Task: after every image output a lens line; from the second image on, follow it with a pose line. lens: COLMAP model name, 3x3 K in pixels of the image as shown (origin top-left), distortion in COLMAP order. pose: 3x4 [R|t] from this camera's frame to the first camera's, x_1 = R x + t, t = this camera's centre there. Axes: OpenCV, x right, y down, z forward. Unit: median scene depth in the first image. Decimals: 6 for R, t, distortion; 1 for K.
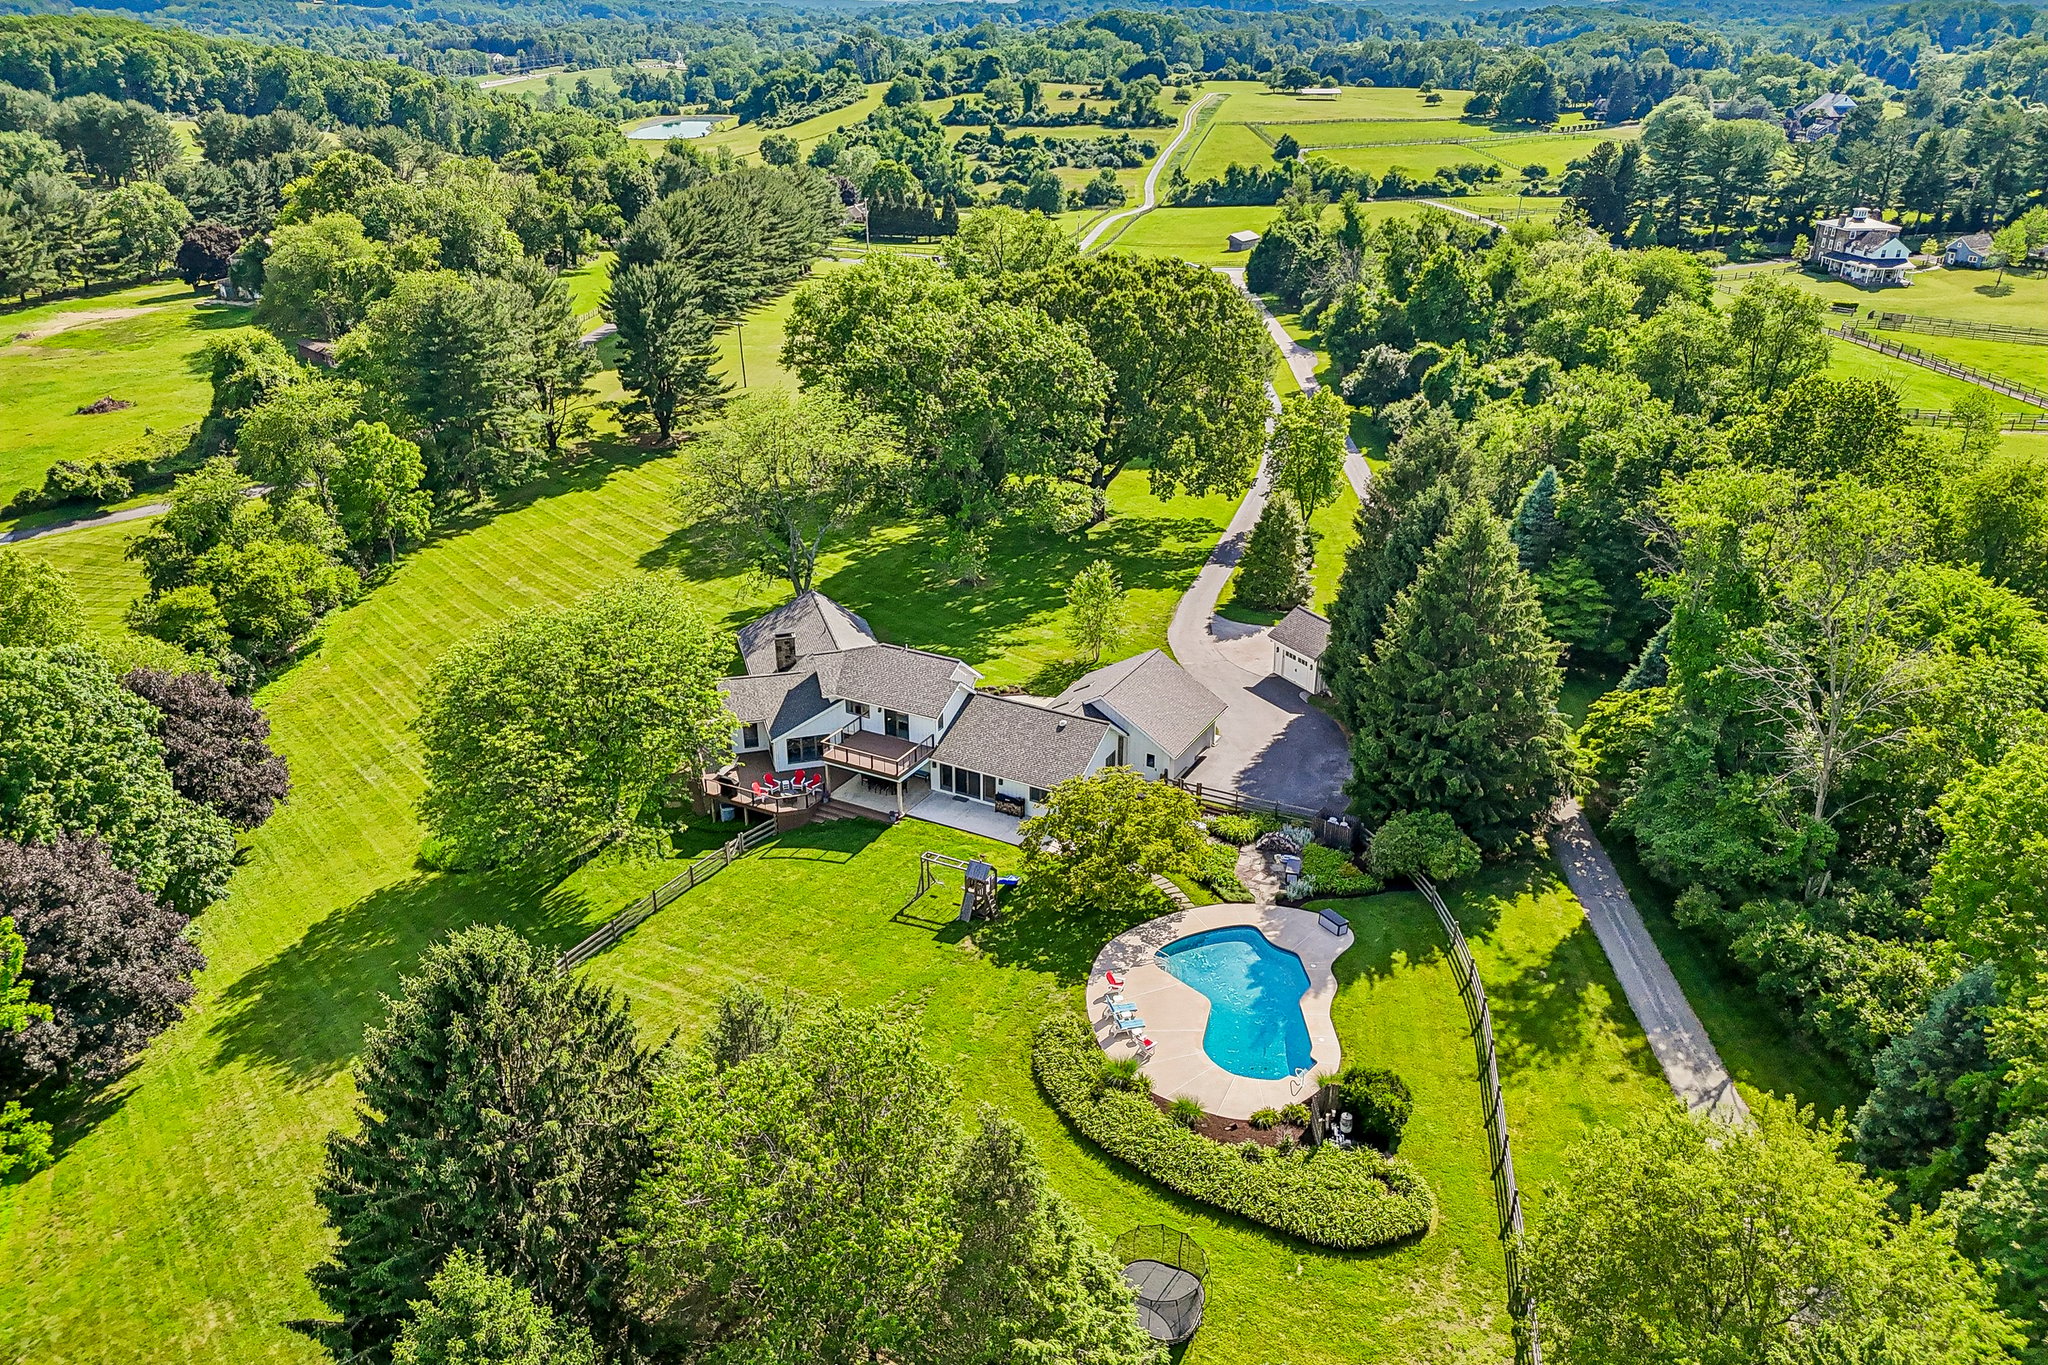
lens RADIAL K [[1524.0, 0, 1024.2], [0, 1524.0, 691.5], [0, 0, 1]] dist [0.077179, -0.056034]
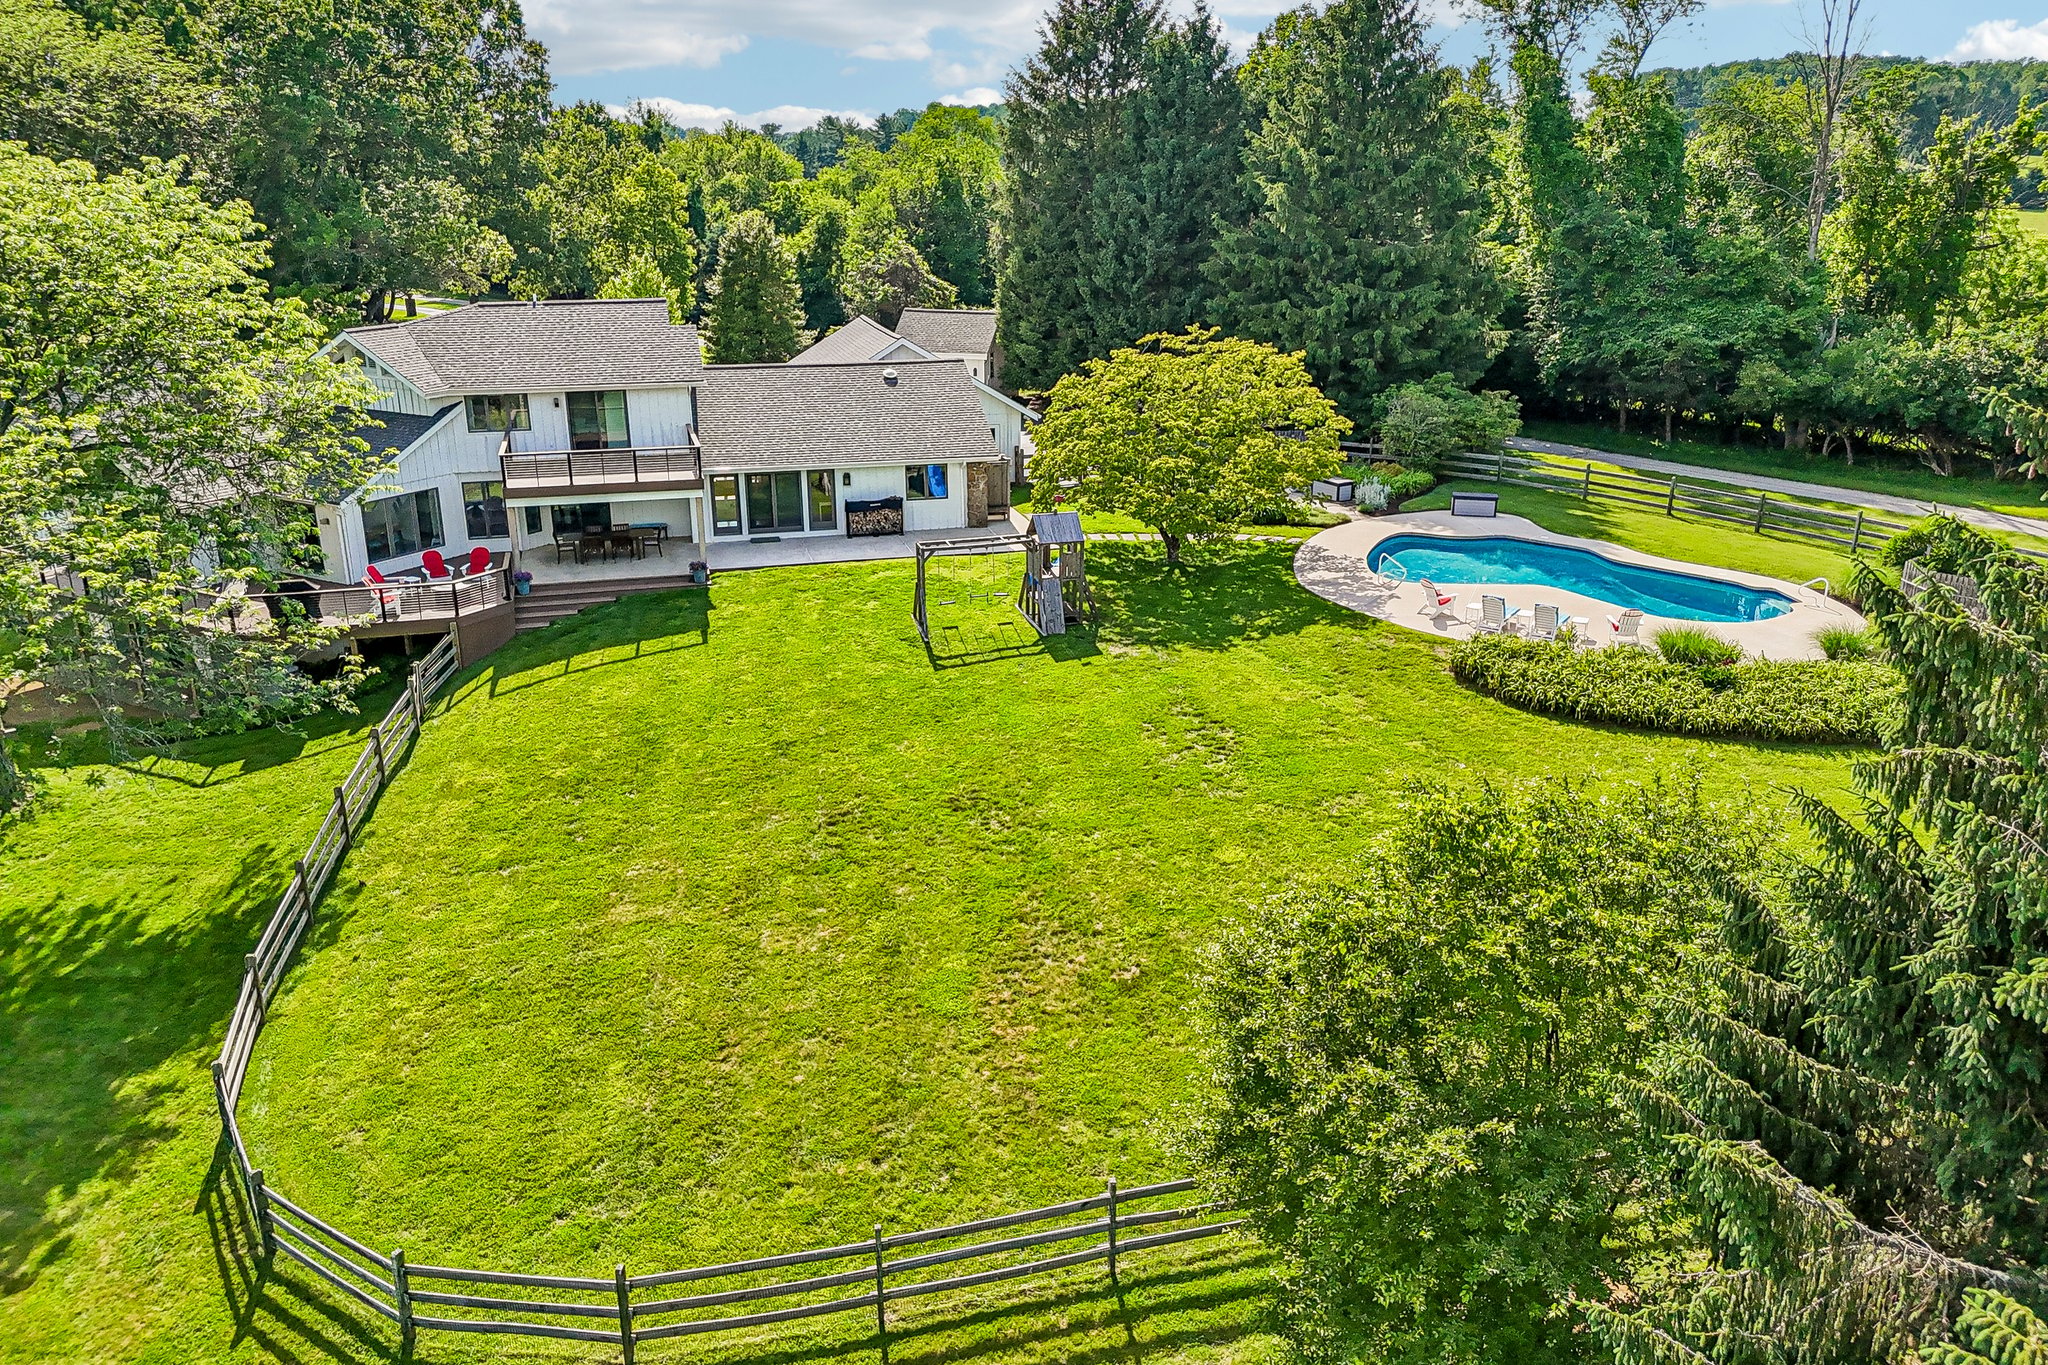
lens RADIAL K [[1524.0, 0, 1033.7], [0, 1524.0, 684.8], [0, 0, 1]] dist [0.077179, -0.056034]
pose [[0.721443, -0.232302, 0.652346, -0.337817], [0.291787, 0.956317, 0.017854, 0.138793], [-0.627997, 0.177465, 0.757711, 0.557462]]
